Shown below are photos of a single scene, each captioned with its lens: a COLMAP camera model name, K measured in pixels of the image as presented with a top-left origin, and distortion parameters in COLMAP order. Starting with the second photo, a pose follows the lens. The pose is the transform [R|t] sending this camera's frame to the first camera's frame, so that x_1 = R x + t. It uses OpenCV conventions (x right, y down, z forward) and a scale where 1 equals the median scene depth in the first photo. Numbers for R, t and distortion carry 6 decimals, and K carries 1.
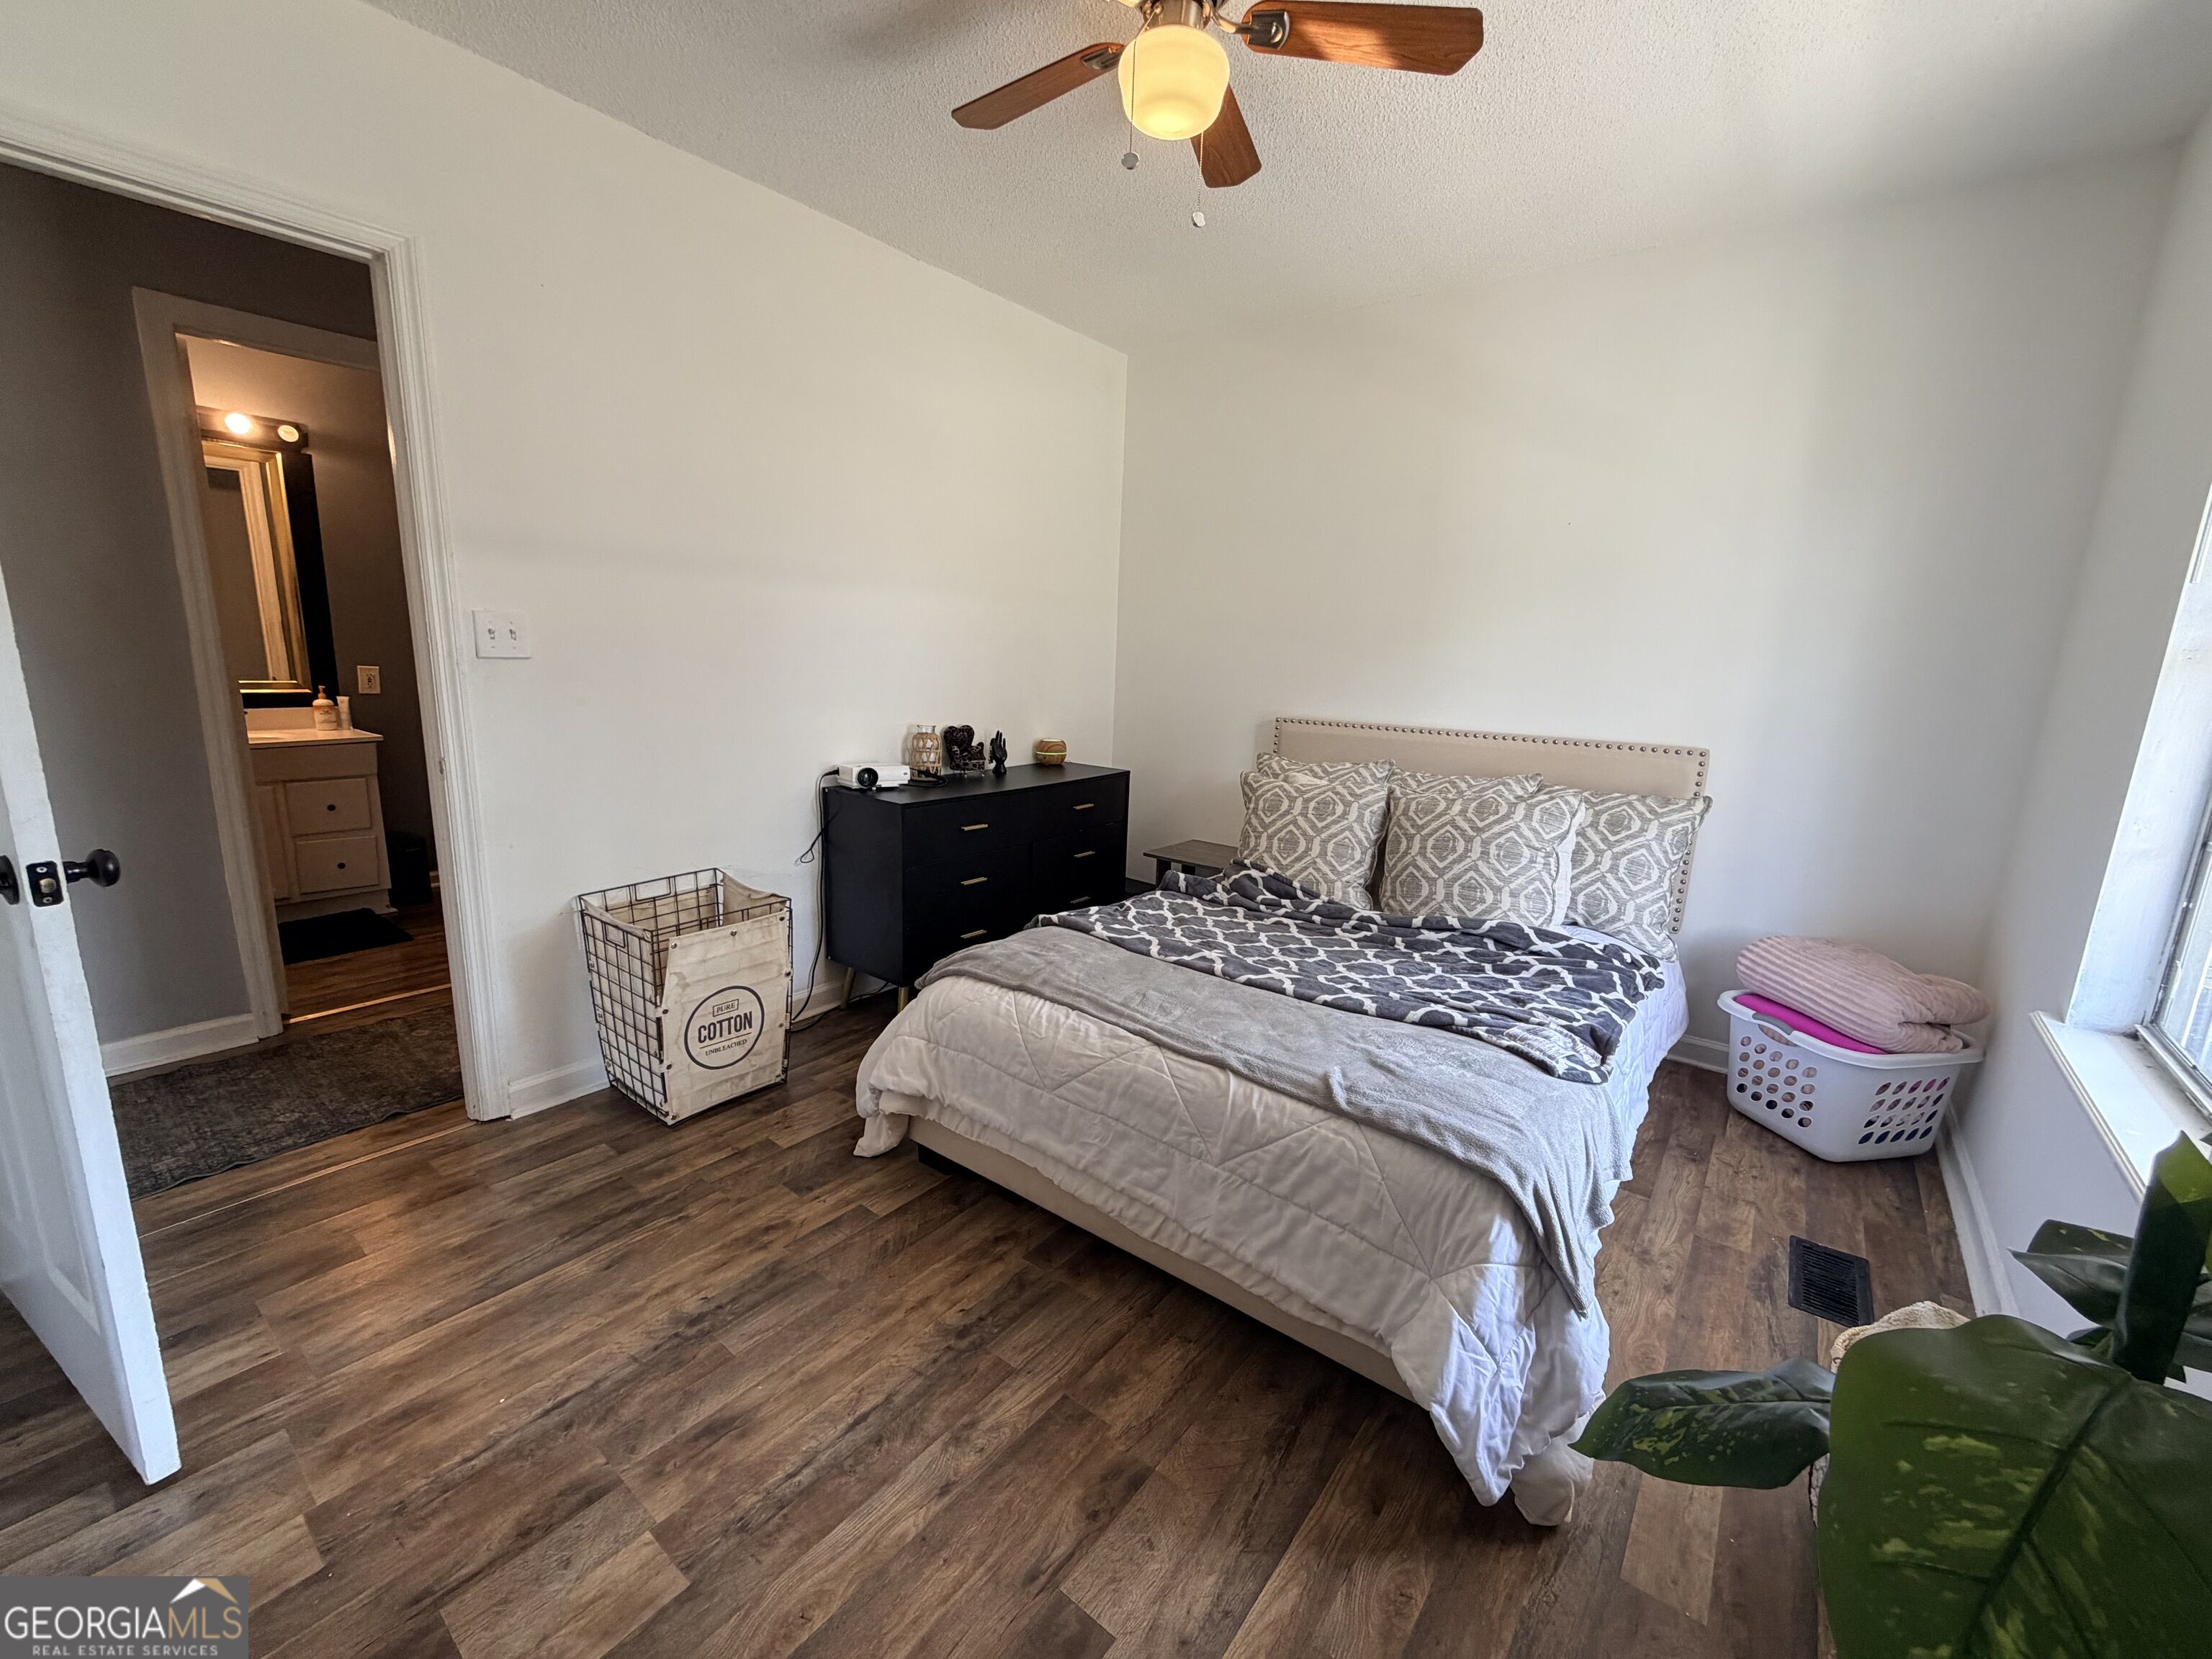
lens RADIAL K [[900.2, 0, 1108.1], [0, 900.2, 831.8], [0, 0, 1]] dist [0.004045, -0.001033]
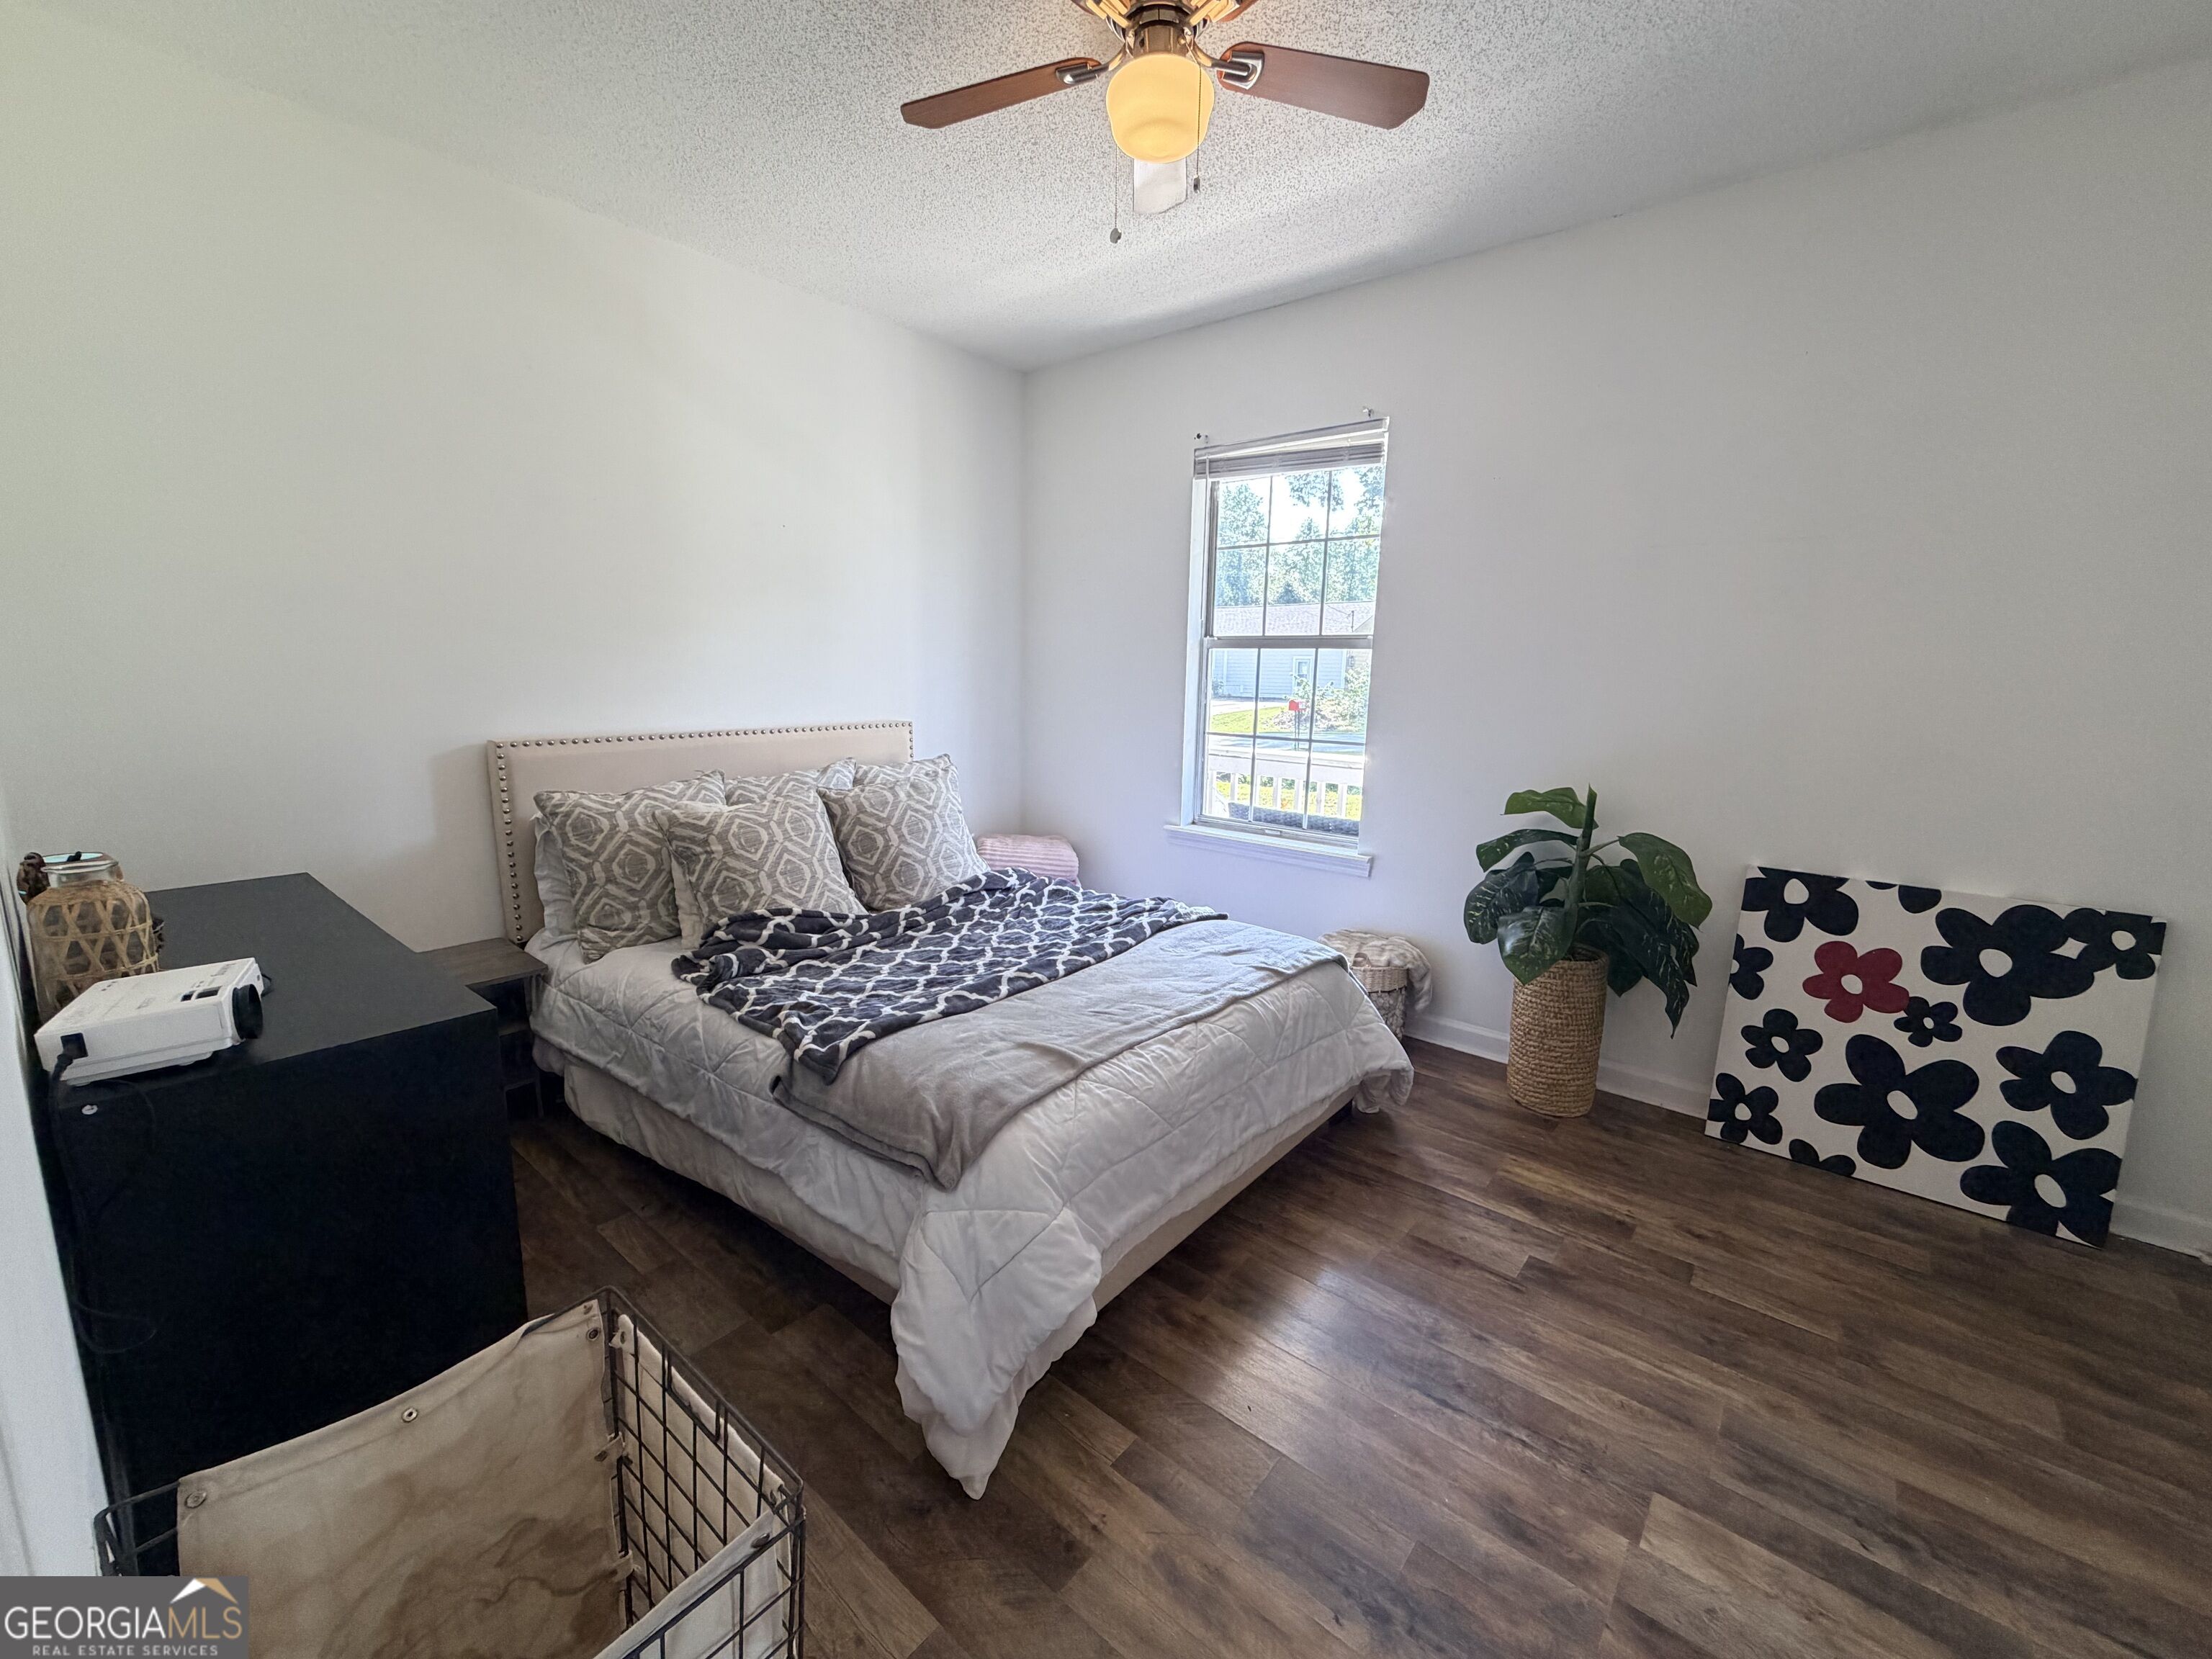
lens RADIAL K [[900.2, 0, 1106.6], [0, 900.2, 818.4], [0, 0, 1]] dist [0.004045, -0.001033]
pose [[0.038134, -0.203115, 0.978412, -0.857200], [0.184663, 0.963693, 0.192862, -0.206340], [-0.982062, 0.173322, 0.074257, 0.863045]]
